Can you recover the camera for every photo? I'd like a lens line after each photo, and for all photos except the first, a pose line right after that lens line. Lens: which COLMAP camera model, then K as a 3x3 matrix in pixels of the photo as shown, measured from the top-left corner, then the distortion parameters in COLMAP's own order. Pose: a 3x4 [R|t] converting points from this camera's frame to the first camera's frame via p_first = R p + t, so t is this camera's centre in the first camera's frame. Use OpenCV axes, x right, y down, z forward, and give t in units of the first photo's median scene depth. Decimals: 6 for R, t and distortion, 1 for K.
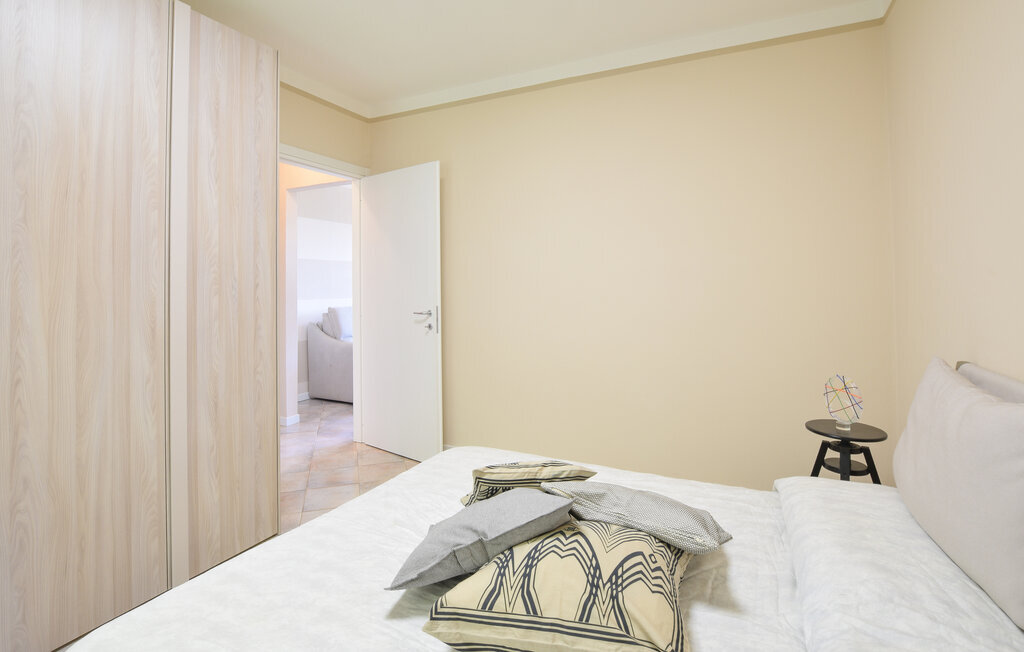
lens RADIAL K [[463.2, 0, 513.0], [0, 463.2, 295.7], [0, 0, 1]] dist [-0.017034, 0.000196]
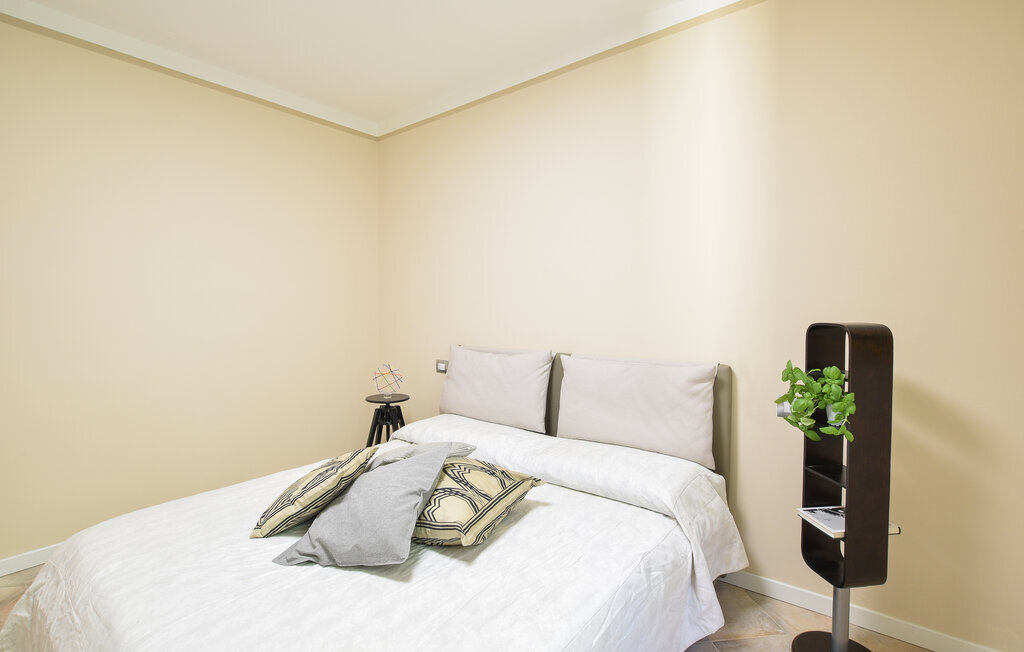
lens RADIAL K [[457.5, 0, 512.0], [0, 457.5, 326.0], [0, 0, 1]] dist [-0.023444, -0.000203]
pose [[0.146591, 0.002037, 0.989195, -1.279713], [-0.036517, 0.999327, 0.003354, 0.024961], [-0.988523, -0.036614, 0.146567, 0.537993]]
